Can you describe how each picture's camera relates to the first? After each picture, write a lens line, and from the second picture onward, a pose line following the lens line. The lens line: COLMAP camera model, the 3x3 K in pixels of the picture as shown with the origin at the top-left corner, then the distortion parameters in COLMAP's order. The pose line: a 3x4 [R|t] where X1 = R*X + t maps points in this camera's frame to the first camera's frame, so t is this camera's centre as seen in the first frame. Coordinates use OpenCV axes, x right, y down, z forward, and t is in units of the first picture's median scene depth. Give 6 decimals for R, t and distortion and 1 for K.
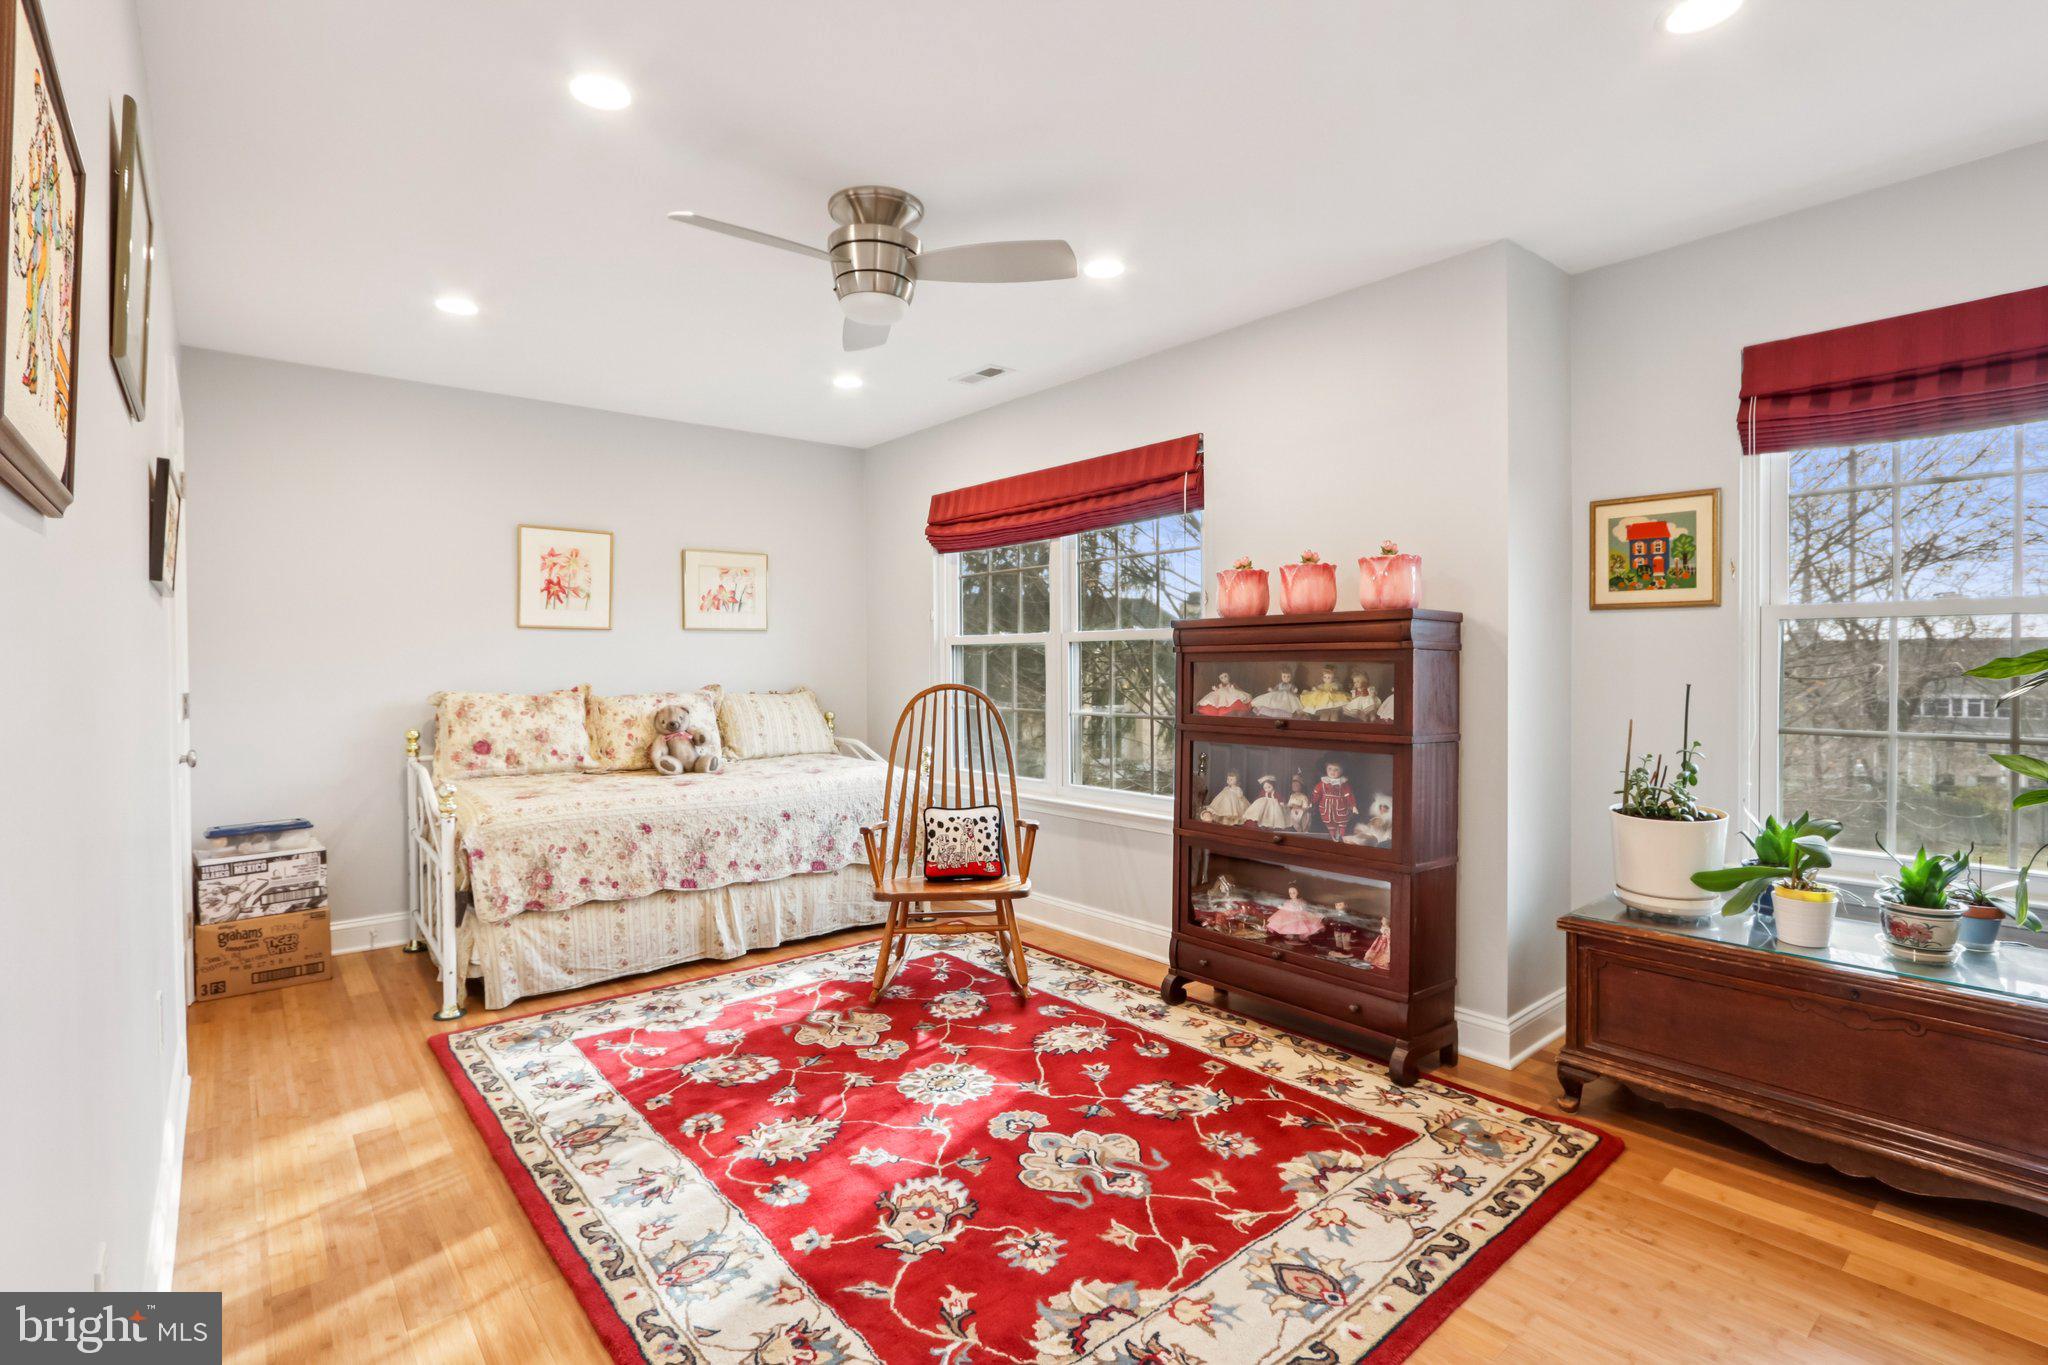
lens RADIAL K [[971.9, 0, 994.5], [0, 971.9, 668.8], [0, 0, 1]] dist [-0.023749, 0.004486]
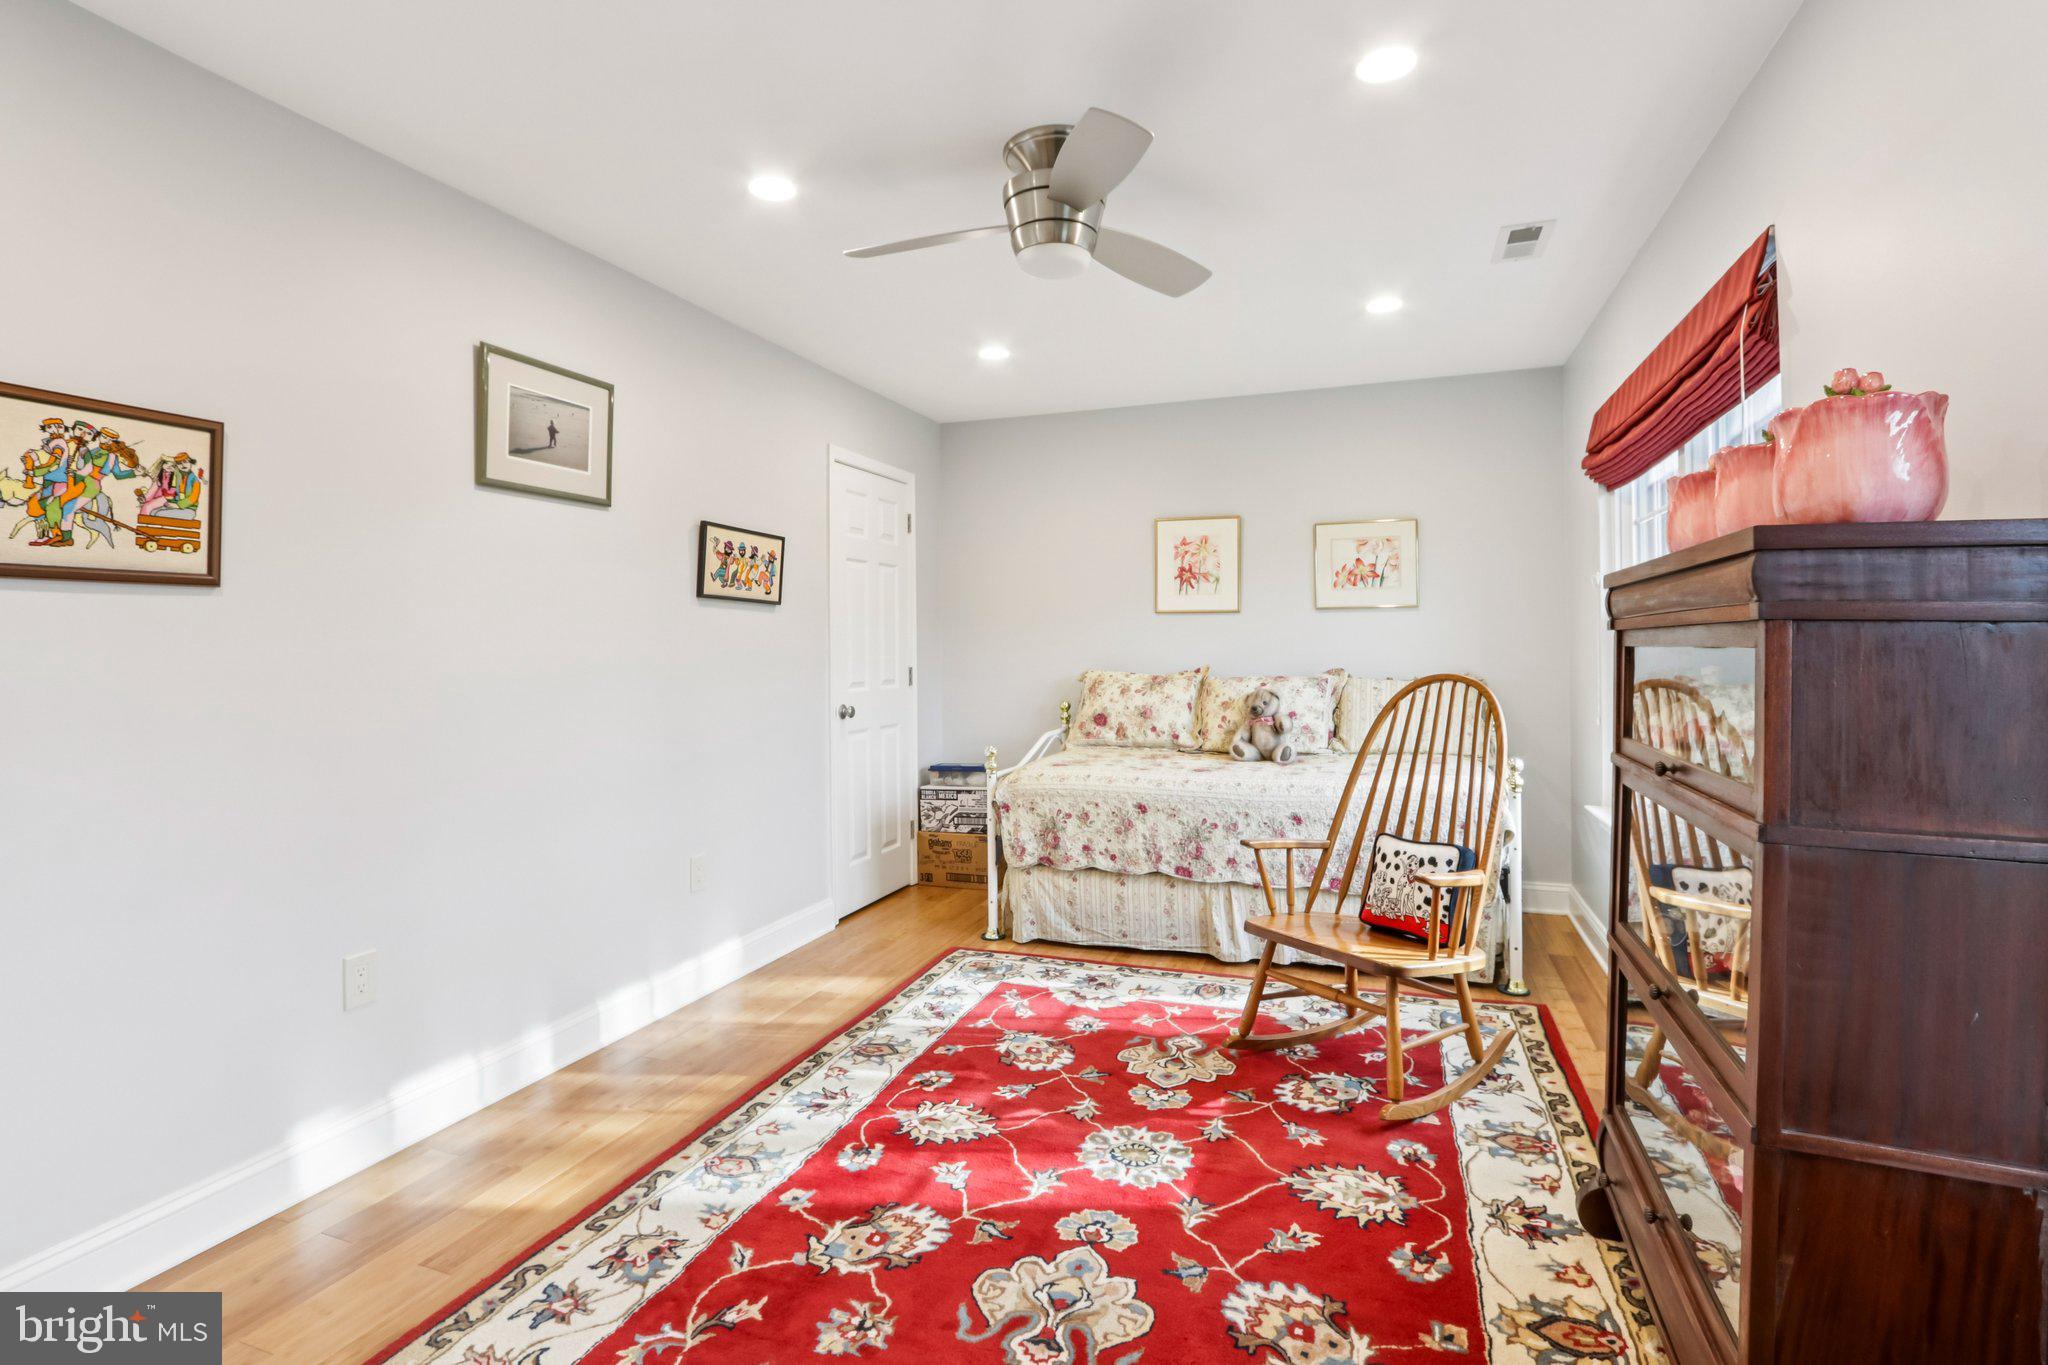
lens RADIAL K [[971.9, 0, 1006.1], [0, 971.9, 633.0], [0, 0, 1]] dist [-0.023749, 0.004486]
pose [[0.500673, -0.011872, -0.865555, 0.569836], [-0.000585, 0.999901, -0.014053, -0.006947], [0.865636, 0.007542, 0.500616, 0.450197]]
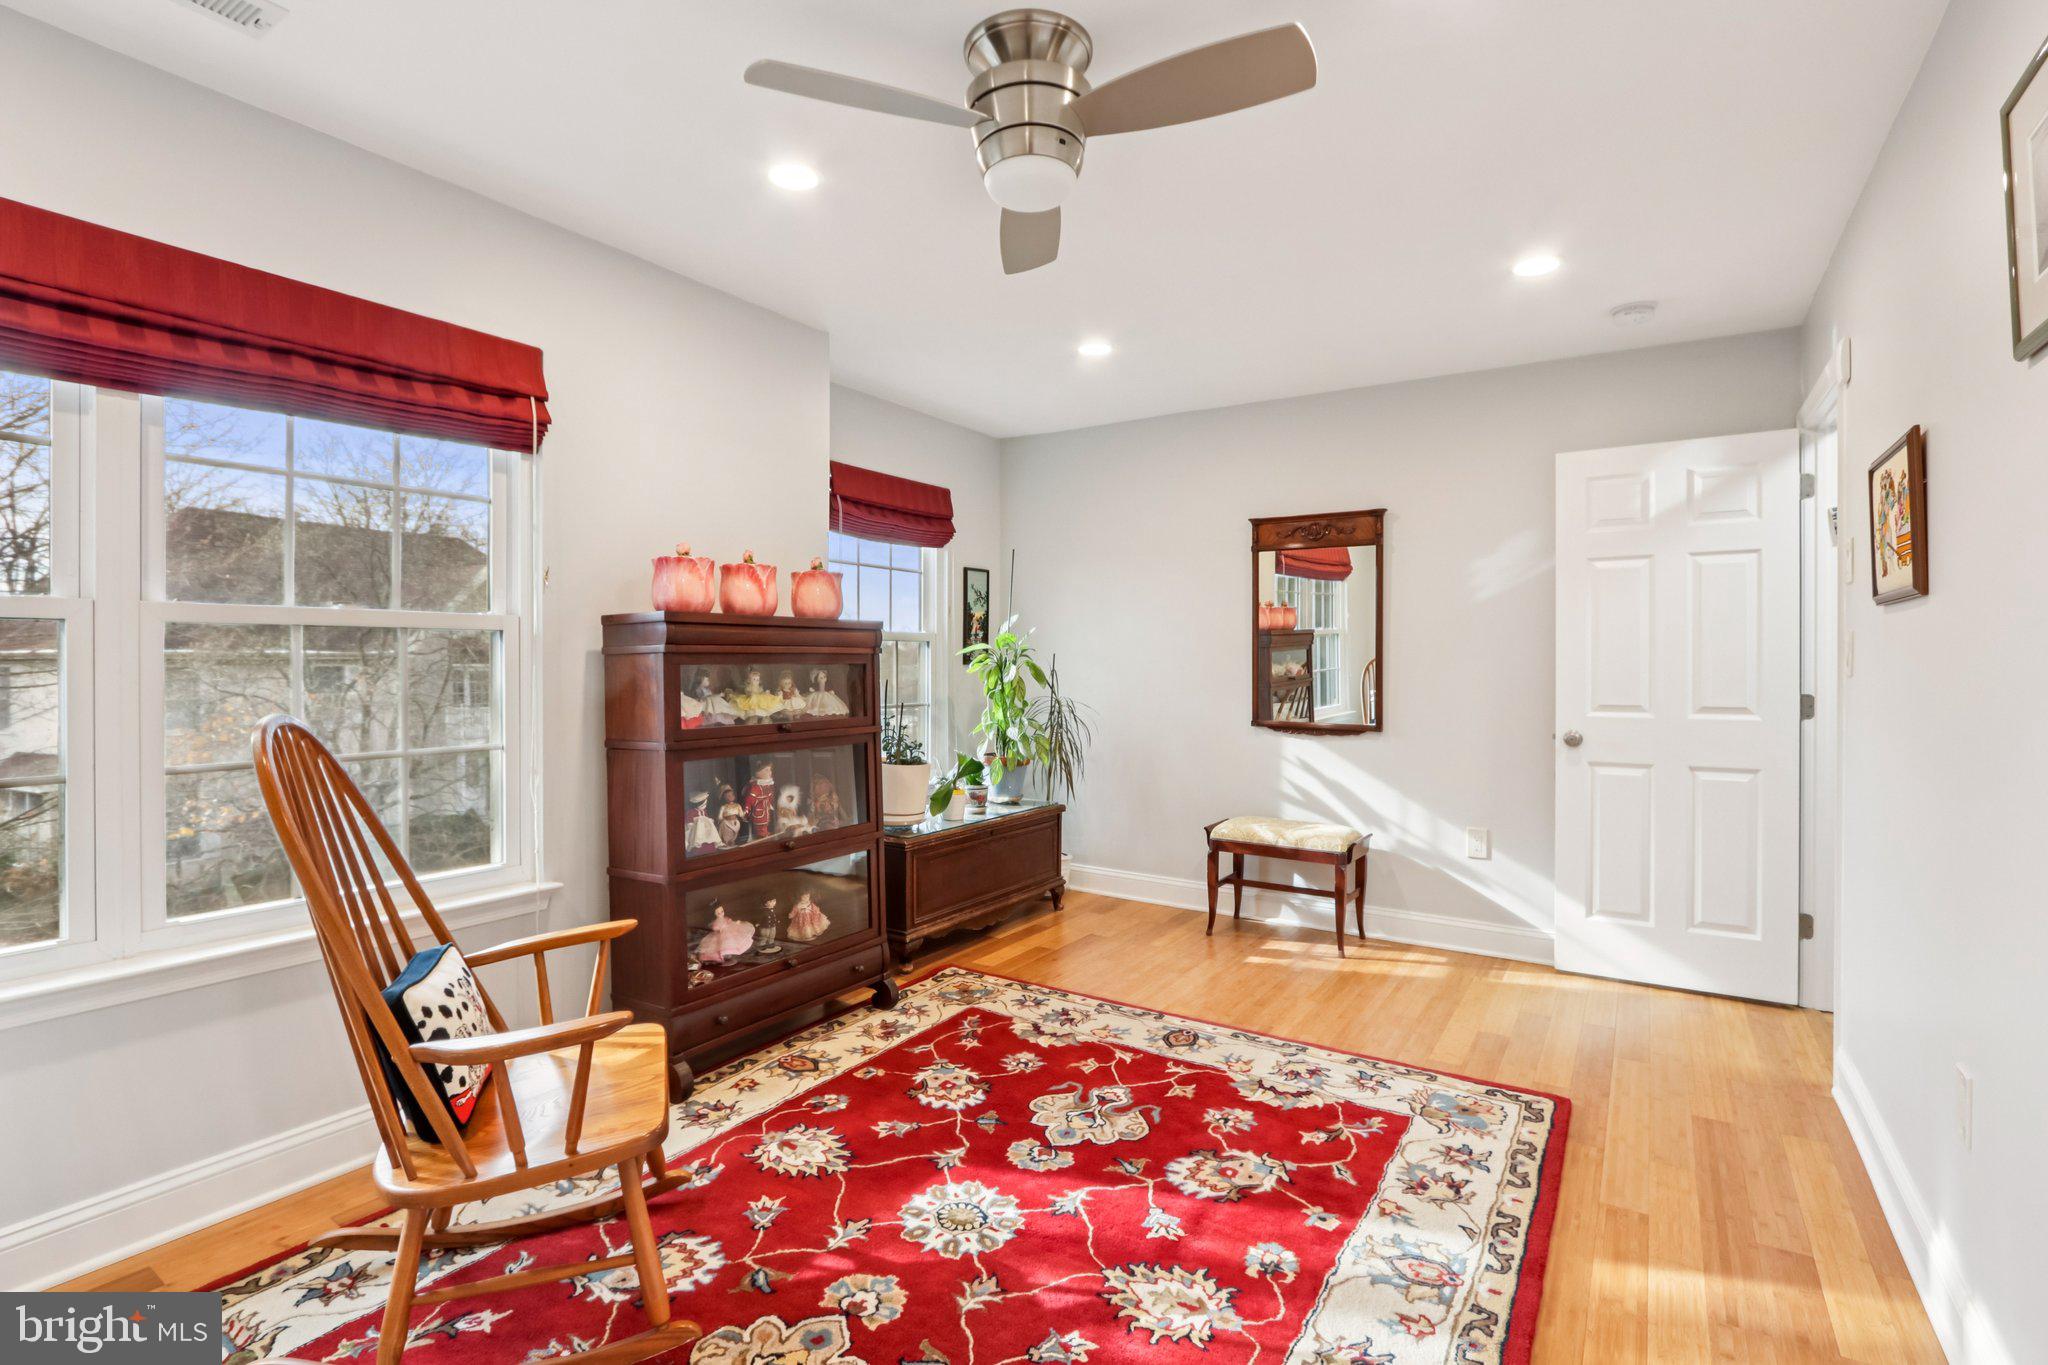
lens RADIAL K [[971.9, 0, 1031.0], [0, 971.9, 671.5], [0, 0, 1]] dist [-0.023749, 0.004486]
pose [[-0.321112, -0.003689, 0.947034, -0.724756], [0.007628, 0.999950, 0.006482, -0.004401], [-0.947011, 0.009305, -0.321068, 1.098247]]
